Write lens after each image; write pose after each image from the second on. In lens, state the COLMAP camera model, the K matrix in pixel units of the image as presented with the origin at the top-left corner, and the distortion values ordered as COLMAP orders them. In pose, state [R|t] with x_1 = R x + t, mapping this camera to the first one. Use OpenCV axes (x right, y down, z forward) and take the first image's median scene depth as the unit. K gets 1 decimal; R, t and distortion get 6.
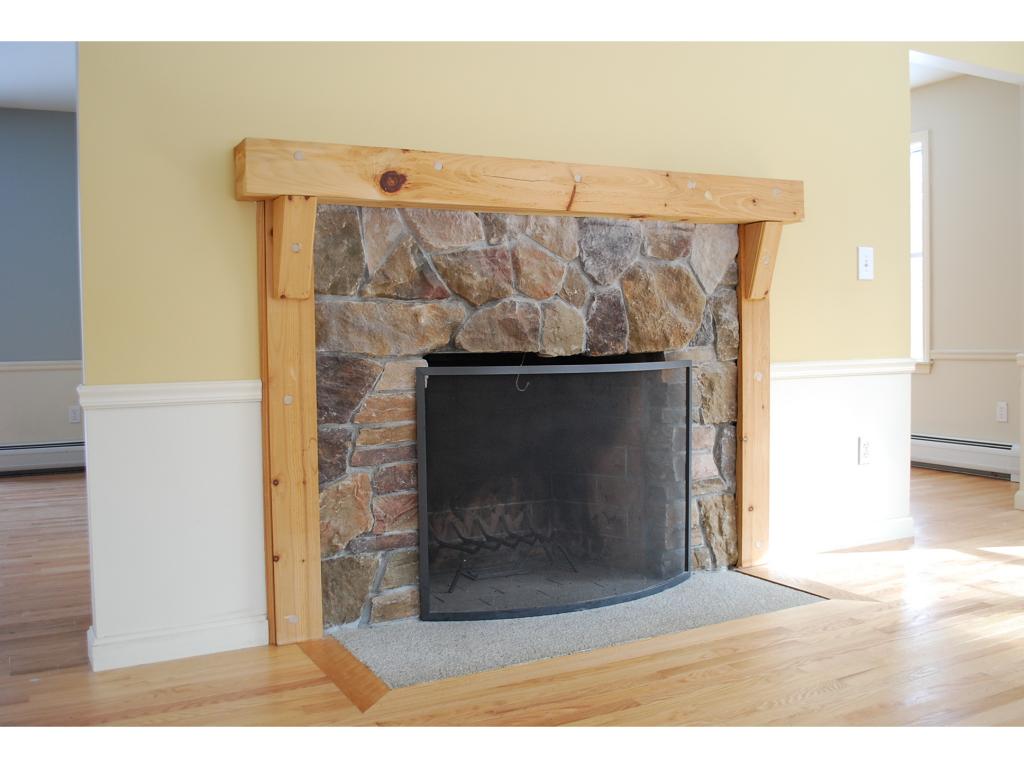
lens RADIAL K [[945.3, 0, 512.0], [0, 945.3, 384.0], [0, 0, 1]] dist [-0.075078, 0.003730]
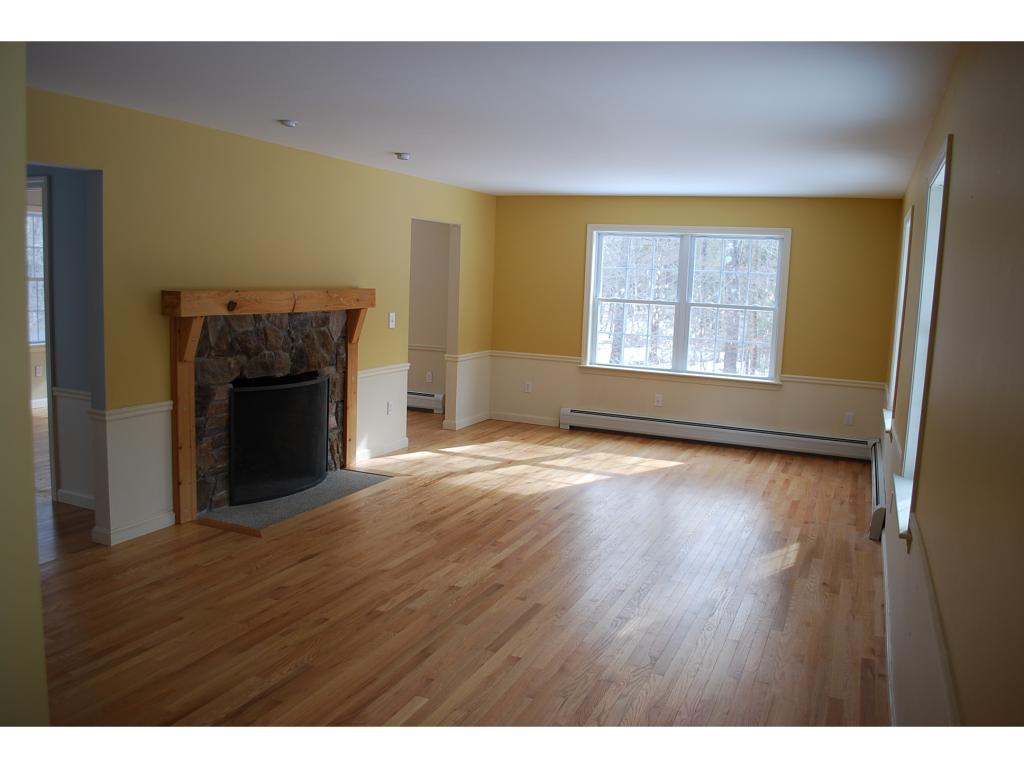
lens RADIAL K [[832.5, 0, 512.0], [0, 832.5, 384.0], [0, 0, 1]] dist [-0.039398, -0.007609]
pose [[0.784082, -0.036509, 0.619583, -0.695089], [-0.021860, 0.996025, 0.086355, -0.185018], [-0.620273, -0.081253, 0.780166, -0.776791]]
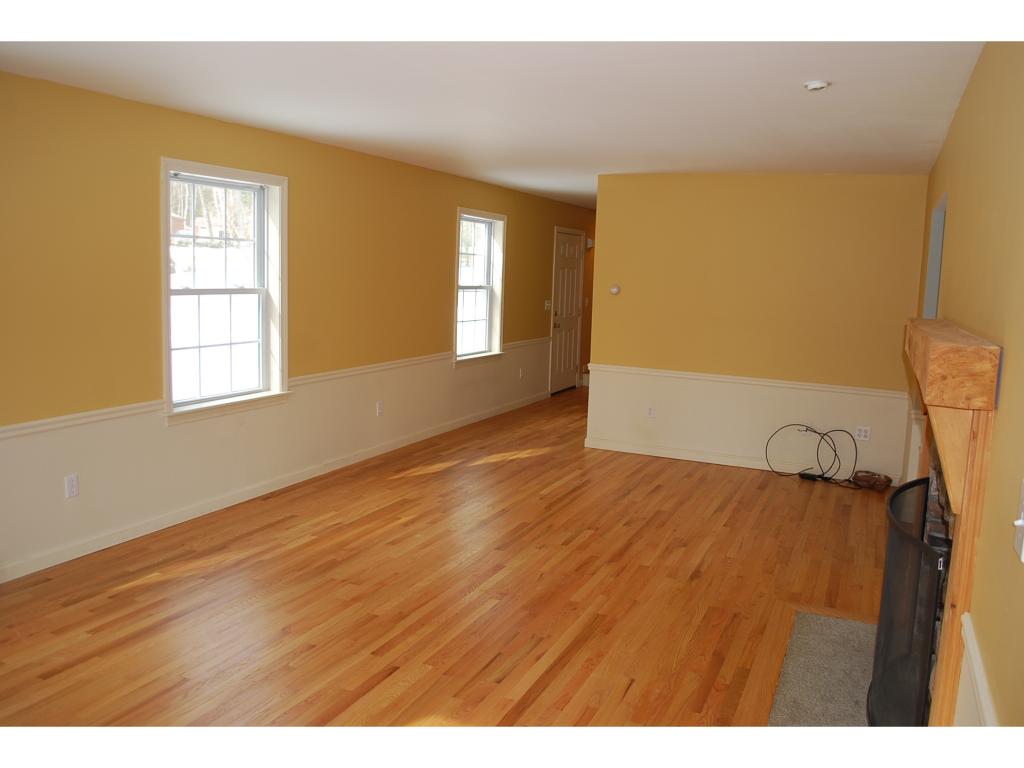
lens RADIAL K [[832.5, 0, 512.0], [0, 832.5, 384.0], [0, 0, 1]] dist [-0.039398, -0.007609]
pose [[-0.796901, 0.069990, -0.600042, 1.028001], [-0.048823, 0.982555, 0.179447, -0.307354], [0.602133, 0.172297, -0.779583, 1.465276]]
